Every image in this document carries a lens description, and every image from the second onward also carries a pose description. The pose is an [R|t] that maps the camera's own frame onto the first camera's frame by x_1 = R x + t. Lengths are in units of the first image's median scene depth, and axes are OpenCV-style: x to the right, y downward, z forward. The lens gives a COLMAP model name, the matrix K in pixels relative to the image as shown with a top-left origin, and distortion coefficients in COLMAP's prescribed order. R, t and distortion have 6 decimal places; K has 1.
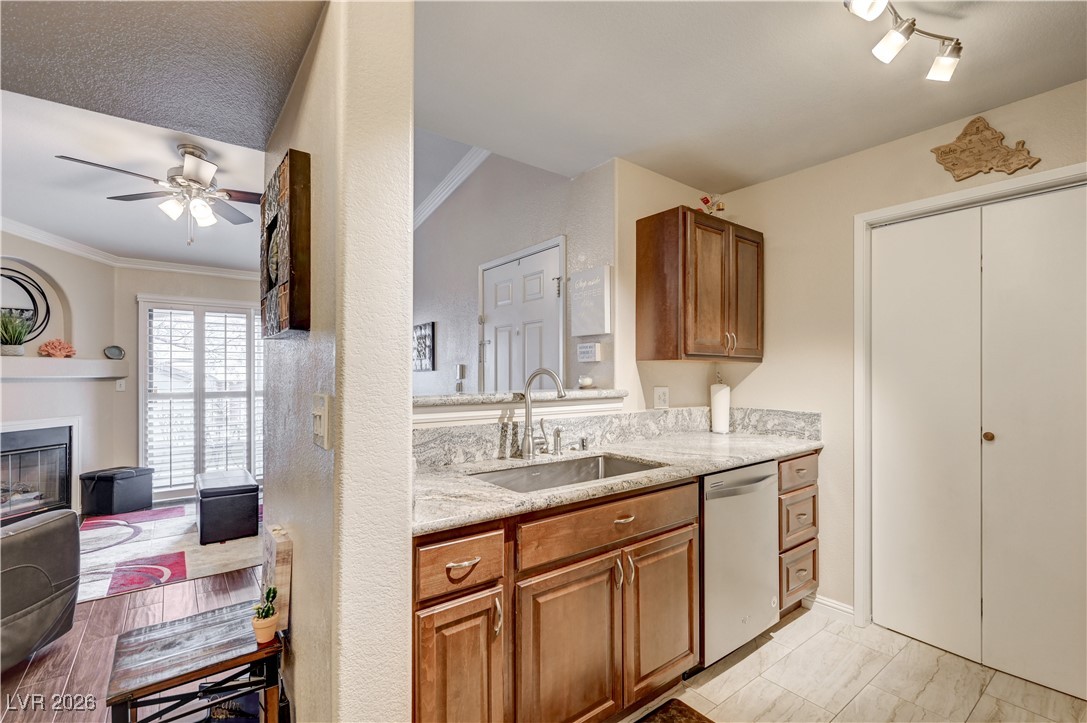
lens RADIAL K [[478.3, 0, 542.1], [0, 478.3, 371.6], [0, 0, 1]] dist [0.000548, 0.000079]
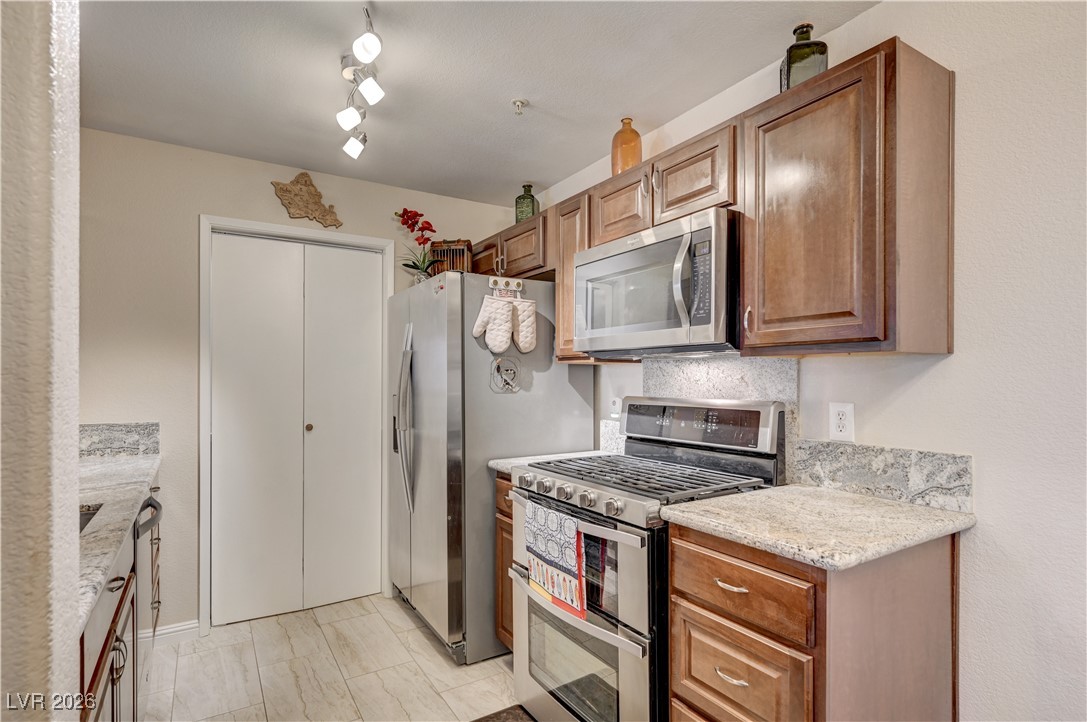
lens RADIAL K [[559.6, 0, 540.9], [0, 559.6, 381.8], [0, 0, 1]] dist [0.001047, 0.000457]
pose [[0.104301, -0.005595, 0.994530, -0.456229], [-0.003519, 0.999976, 0.005995, 0.003134], [-0.994540, -0.004125, 0.104279, 0.223860]]
